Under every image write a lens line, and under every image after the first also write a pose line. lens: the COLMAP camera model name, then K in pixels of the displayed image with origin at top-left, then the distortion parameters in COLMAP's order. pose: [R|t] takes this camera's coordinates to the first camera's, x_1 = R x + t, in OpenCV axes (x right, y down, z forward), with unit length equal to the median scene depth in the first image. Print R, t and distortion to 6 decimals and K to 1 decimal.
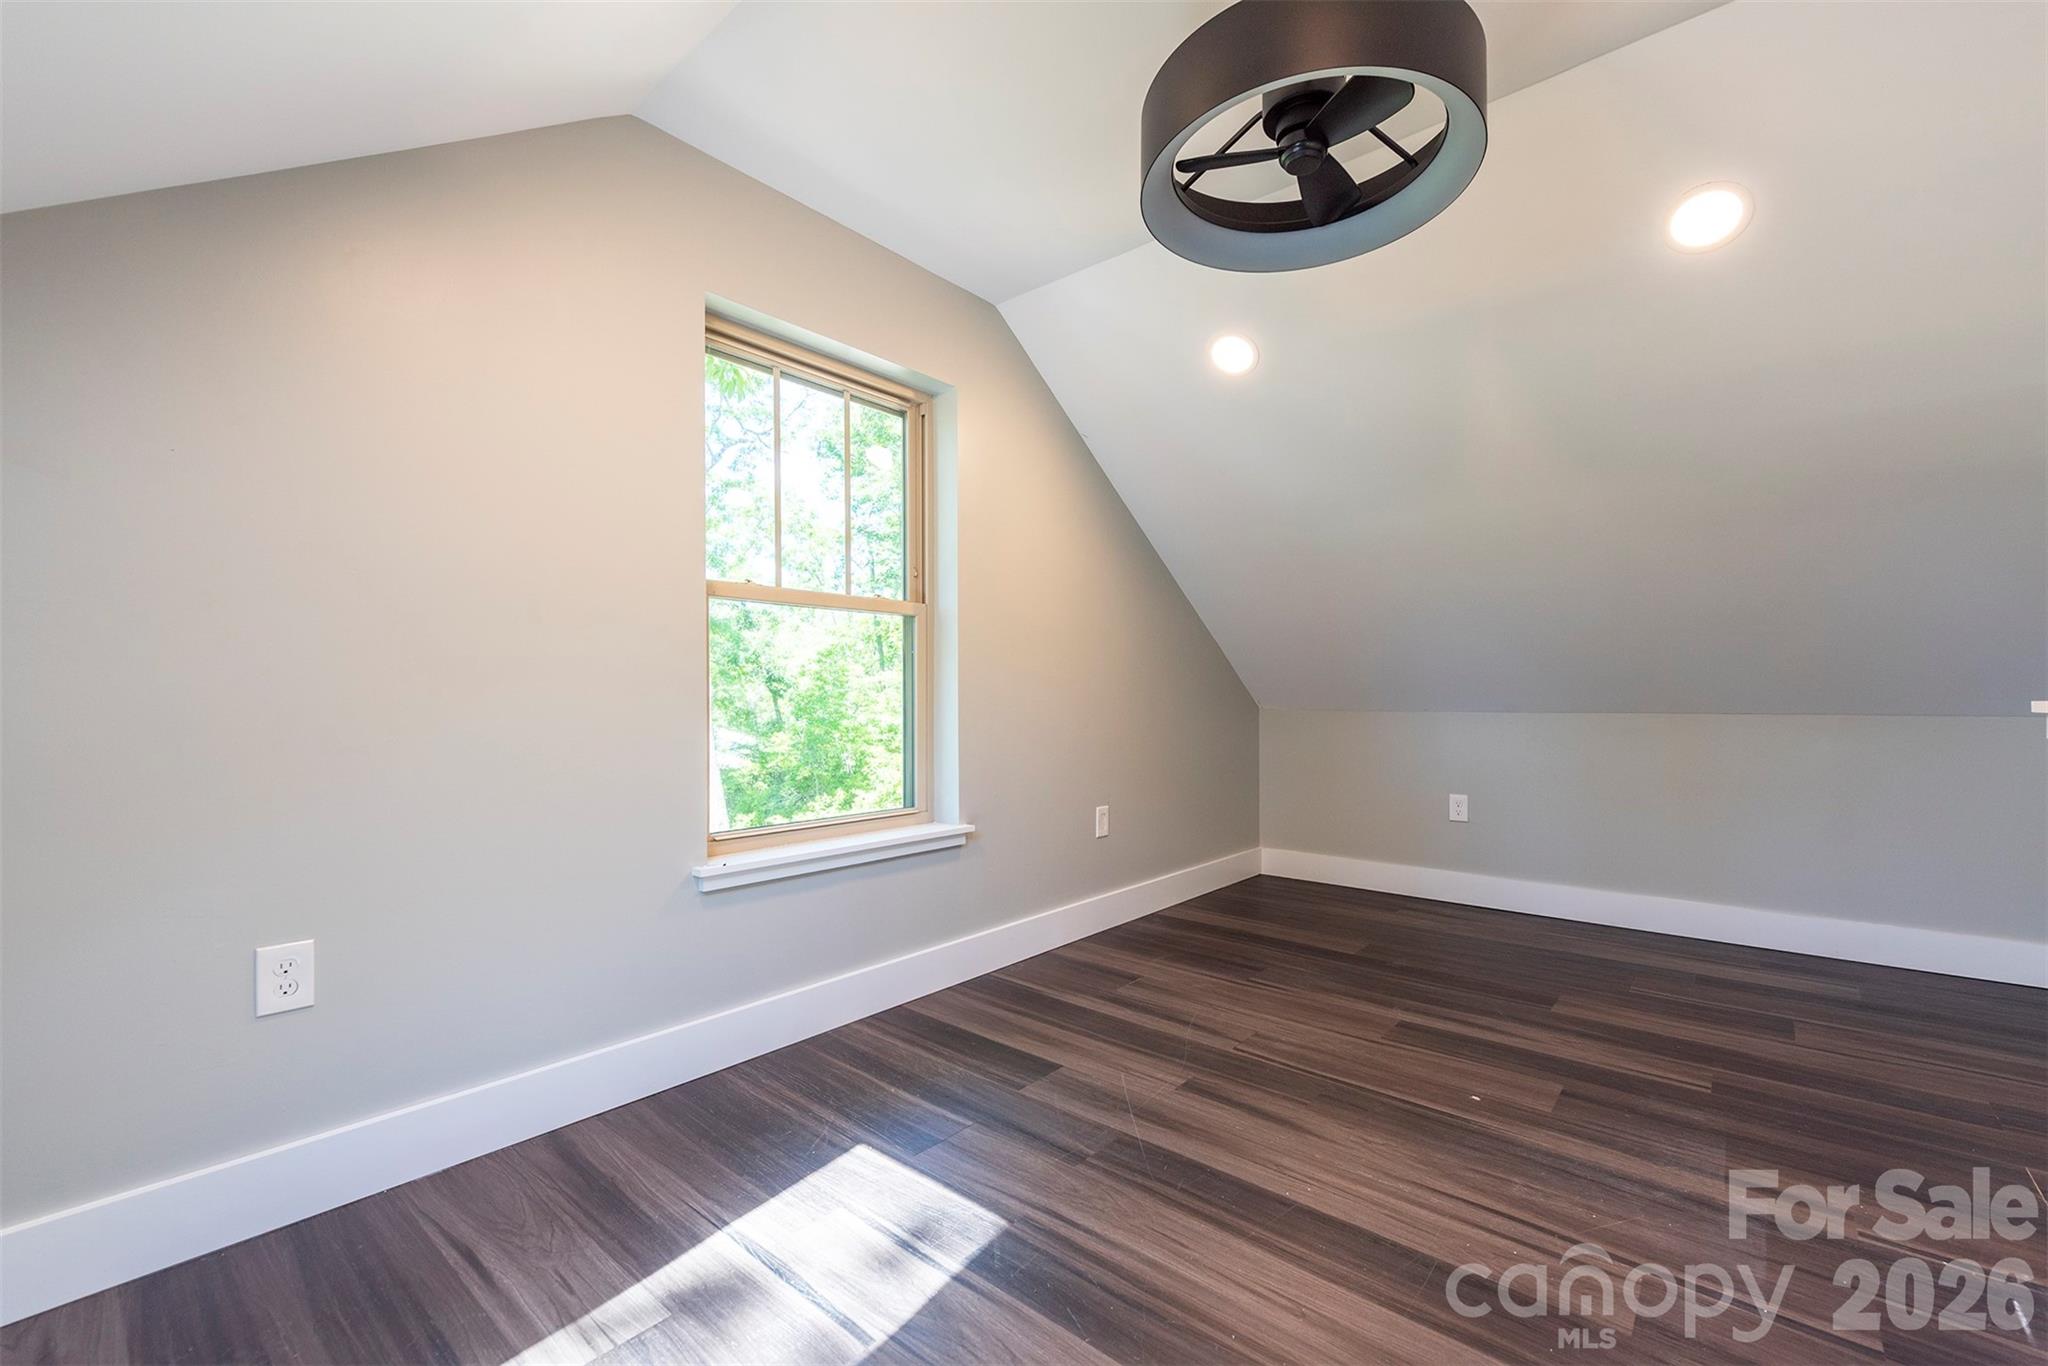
lens RADIAL K [[829.8, 0, 1031.3], [0, 829.8, 684.3], [0, 0, 1]] dist [0.011933, -0.000340]
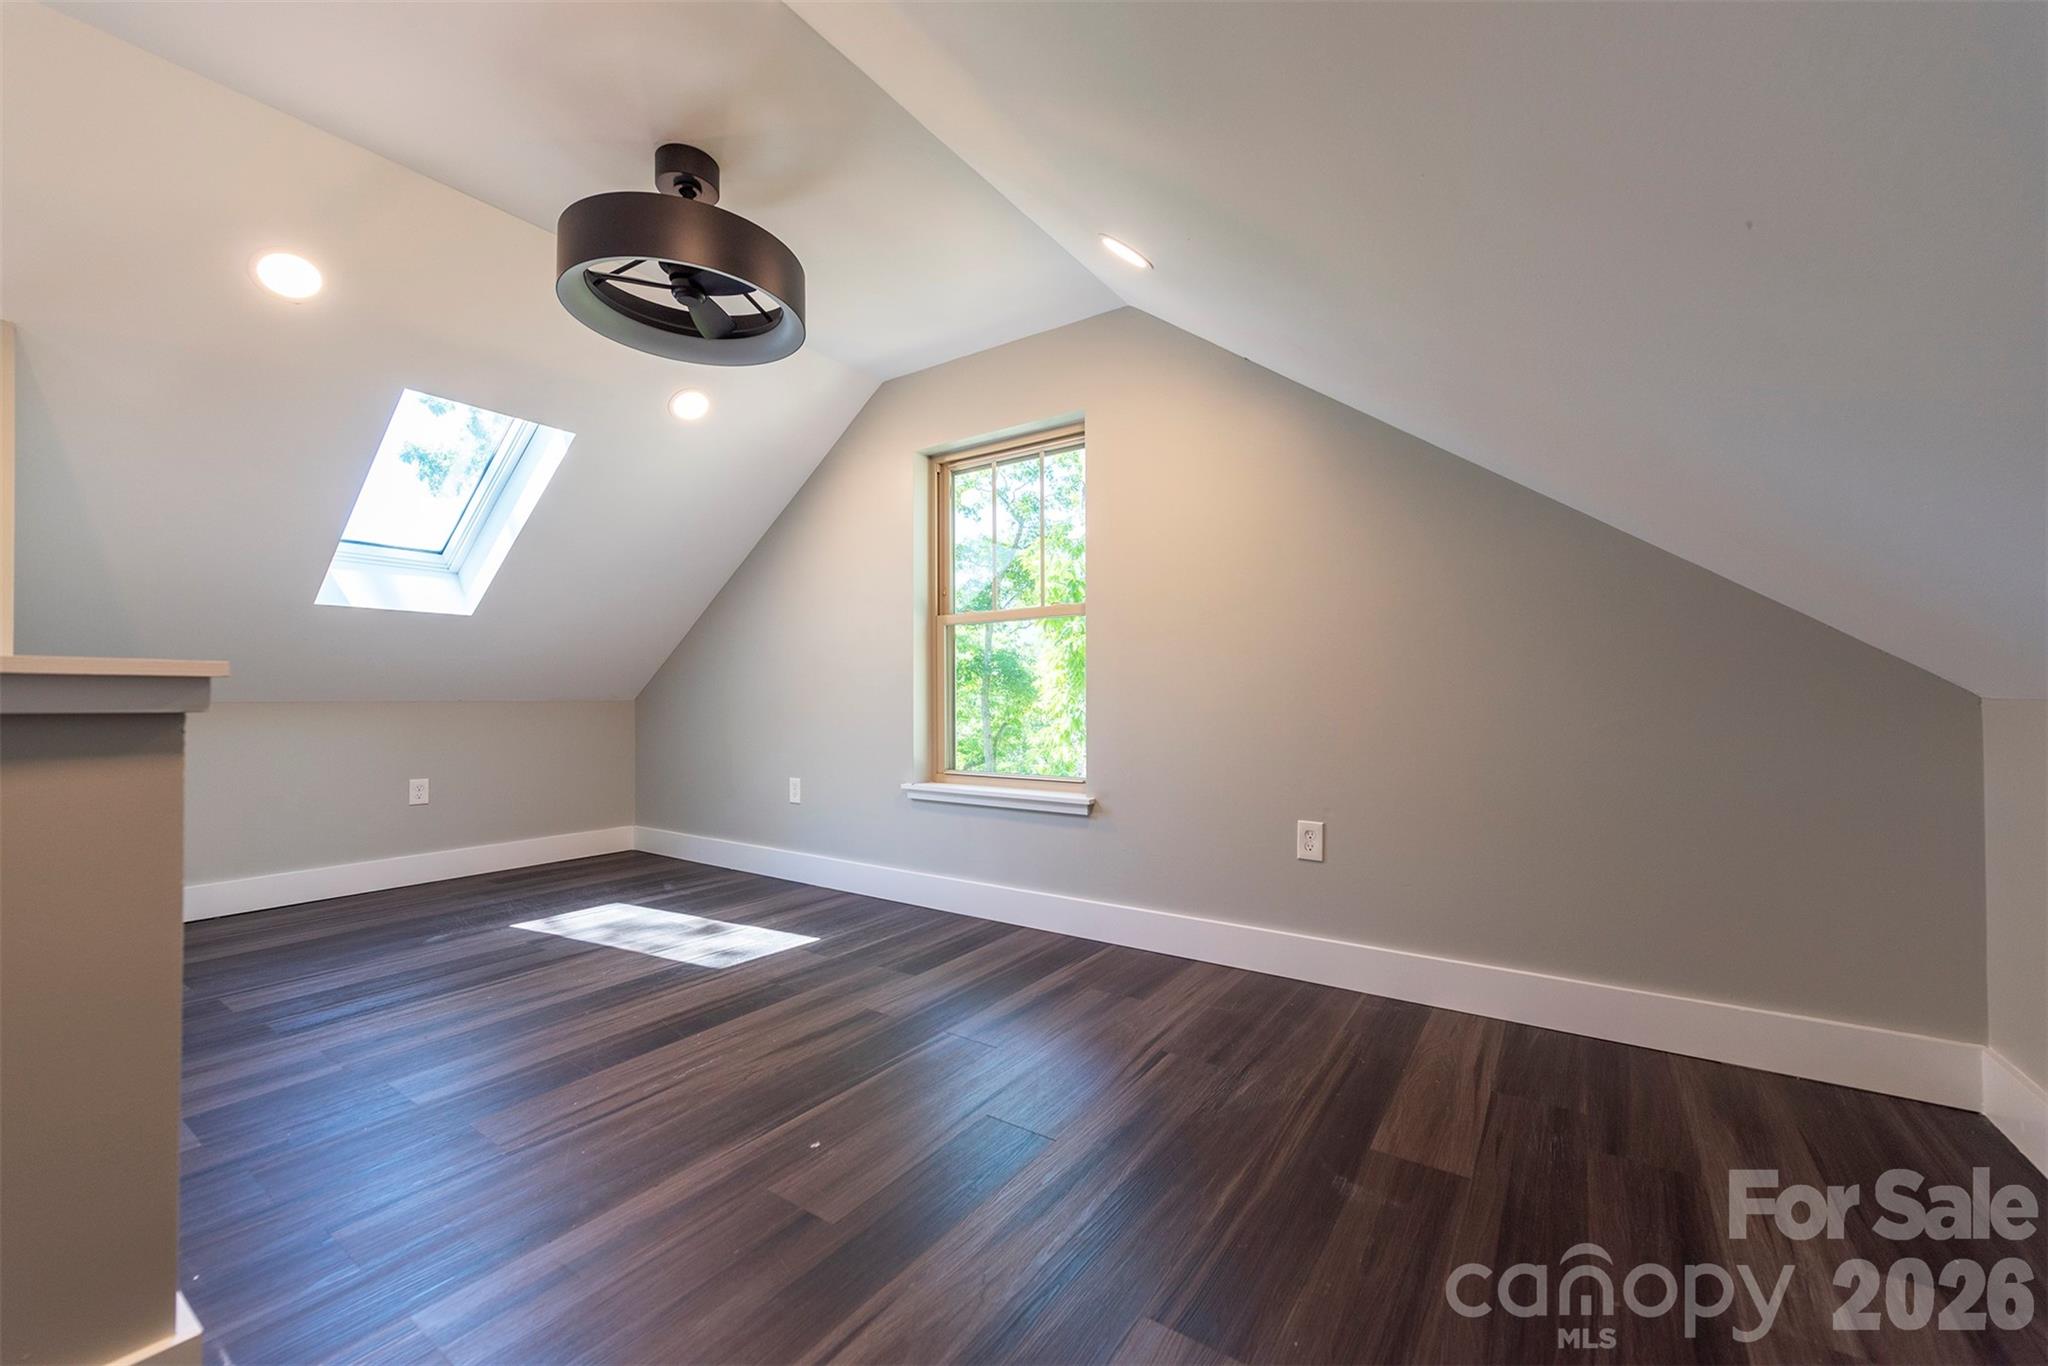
lens RADIAL K [[805.5, 0, 1024.0], [0, 805.5, 683.0], [0, 0, 1]] dist [0.010476, -0.000057]
pose [[0.100353, -0.021231, -0.994725, 1.265482], [0.019567, 0.999621, -0.019362, 0.045961], [0.994759, -0.017521, 0.100731, 1.044128]]
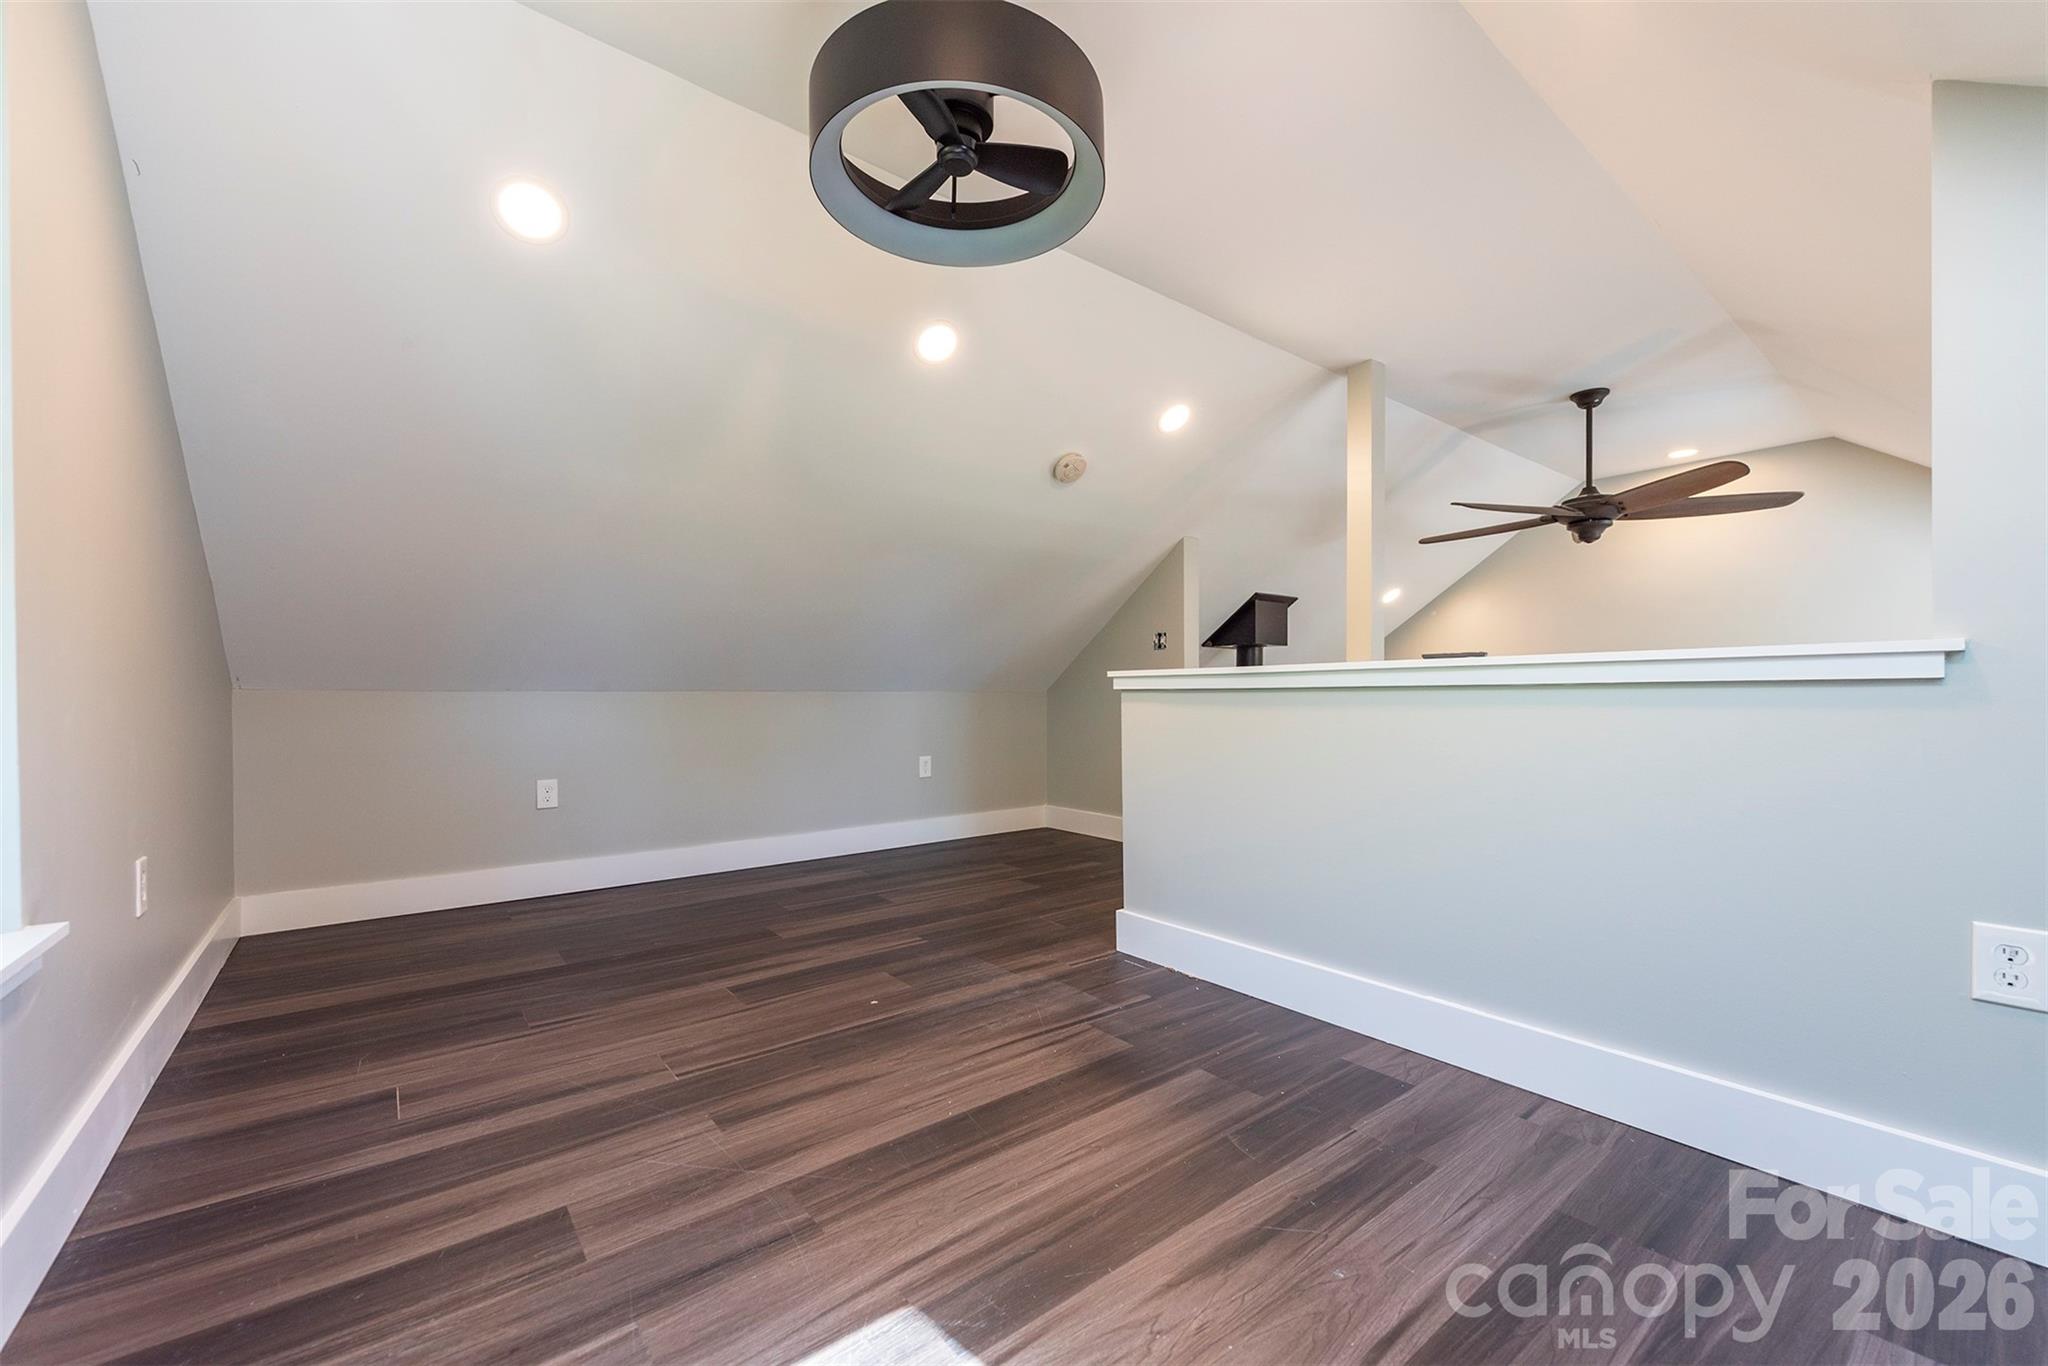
lens RADIAL K [[829.8, 0, 1031.3], [0, 829.8, 684.3], [0, 0, 1]] dist [0.011933, -0.000340]
pose [[0.187495, 0.013947, 0.982167, -0.543373], [-0.014601, 0.999828, -0.011411, 0.050069], [-0.982157, -0.012201, 0.187666, 0.519559]]
